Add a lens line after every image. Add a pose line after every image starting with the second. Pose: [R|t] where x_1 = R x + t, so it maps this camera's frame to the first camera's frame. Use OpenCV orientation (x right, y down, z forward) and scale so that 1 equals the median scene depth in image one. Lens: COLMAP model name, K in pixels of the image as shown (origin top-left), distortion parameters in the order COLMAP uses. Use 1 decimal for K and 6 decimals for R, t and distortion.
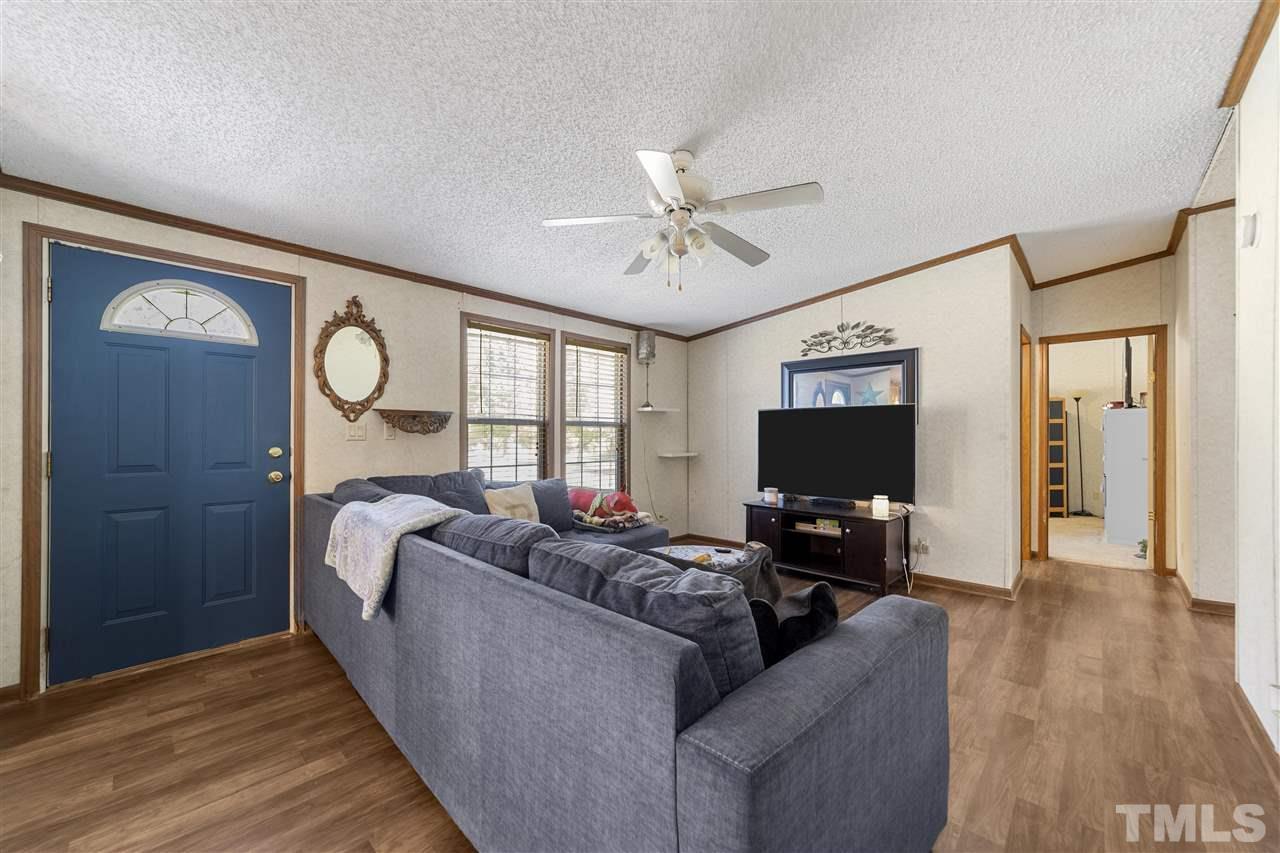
lens RADIAL K [[480.0, 0, 639.0], [0, 480.0, 432.1], [0, 0, 1]] dist [-0.003212, -0.000075]
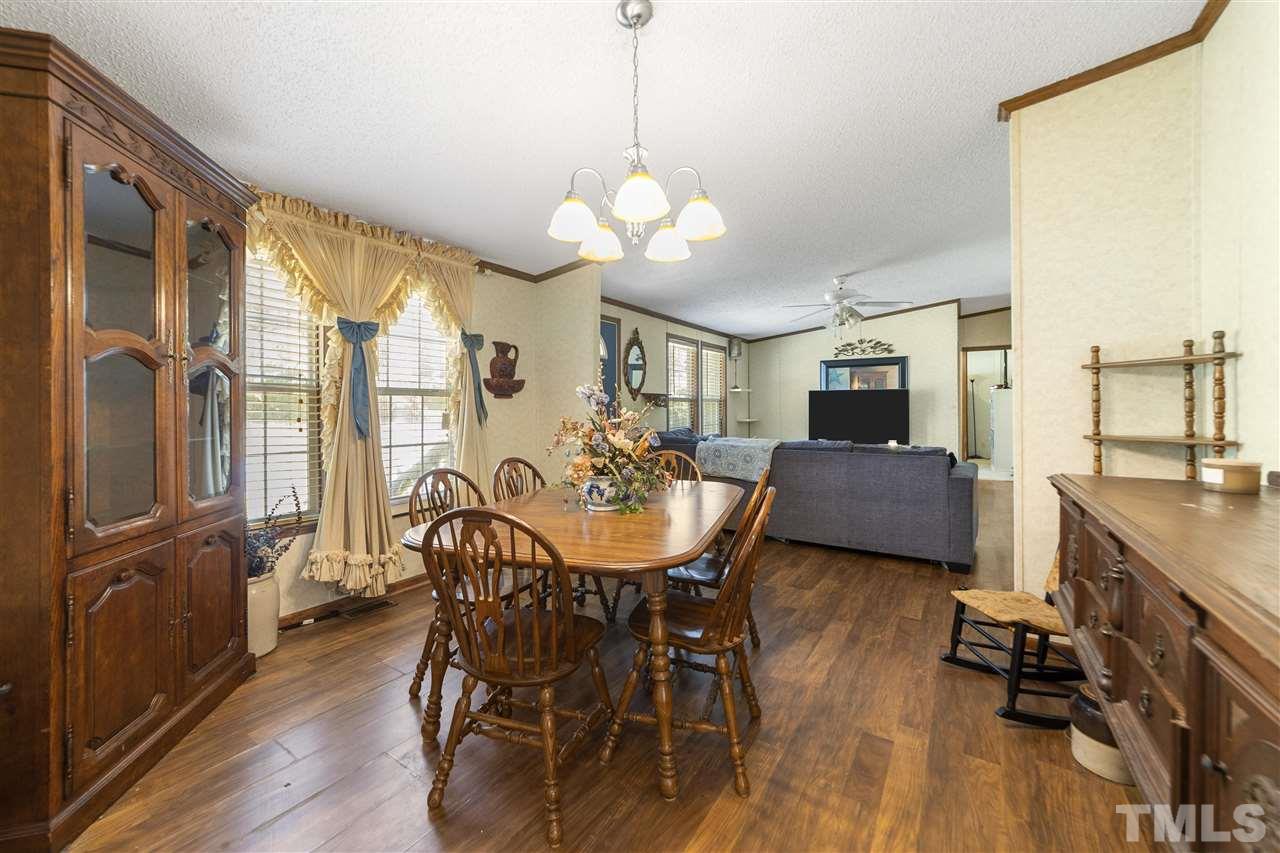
lens RADIAL K [[490.7, 0, 647.4], [0, 490.7, 406.0], [0, 0, 1]] dist [-0.000418, 0.000370]
pose [[0.981864, -0.008066, 0.189414, -0.642446], [0.008148, 0.999967, 0.000344, -0.002124], [-0.189410, 0.001205, 0.981897, -0.536256]]
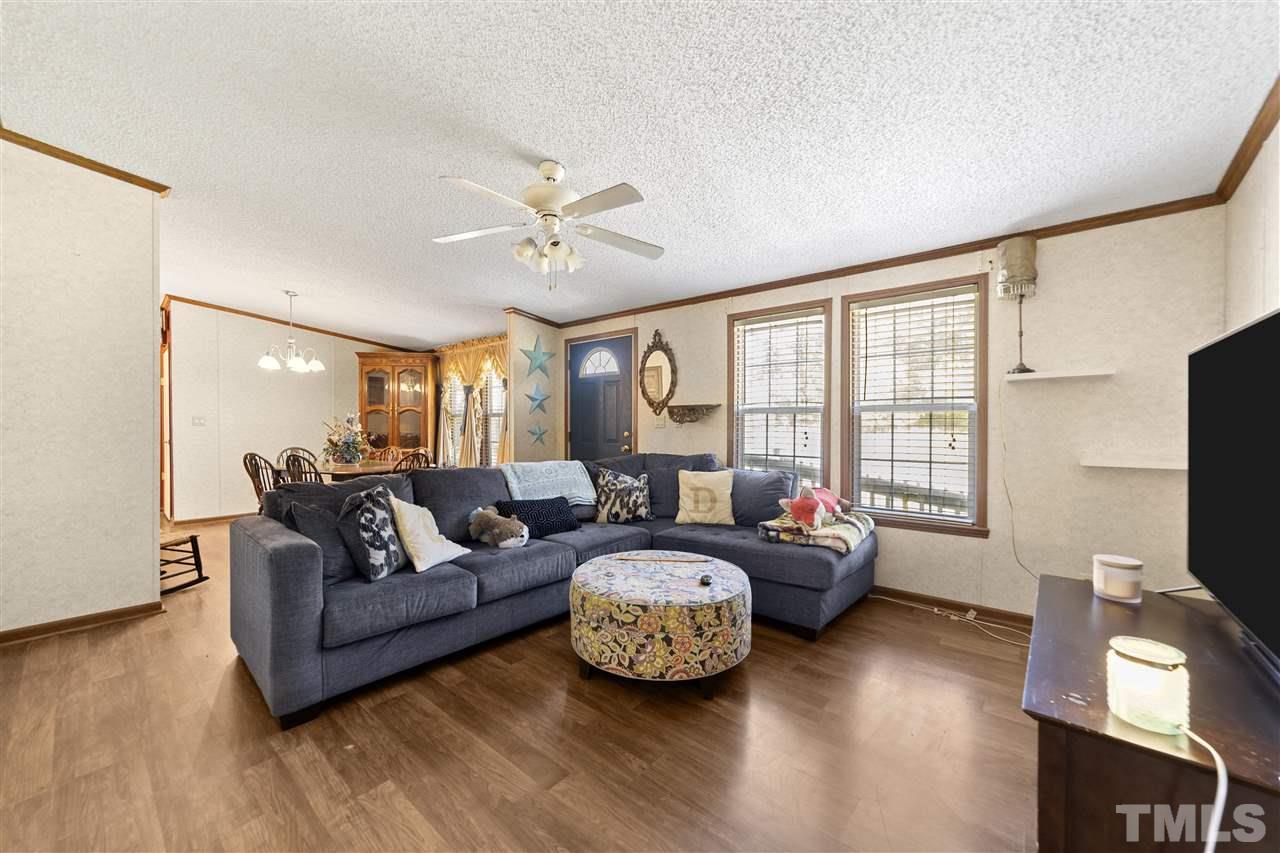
lens RADIAL K [[490.7, 0, 641.8], [0, 490.7, 427.8], [0, 0, 1]] dist [-0.000418, 0.000370]
pose [[0.070025, -0.007141, -0.997520, 0.649237], [-0.004739, 0.999961, -0.007491, 0.020657], [0.997534, 0.005251, 0.069988, 0.612760]]
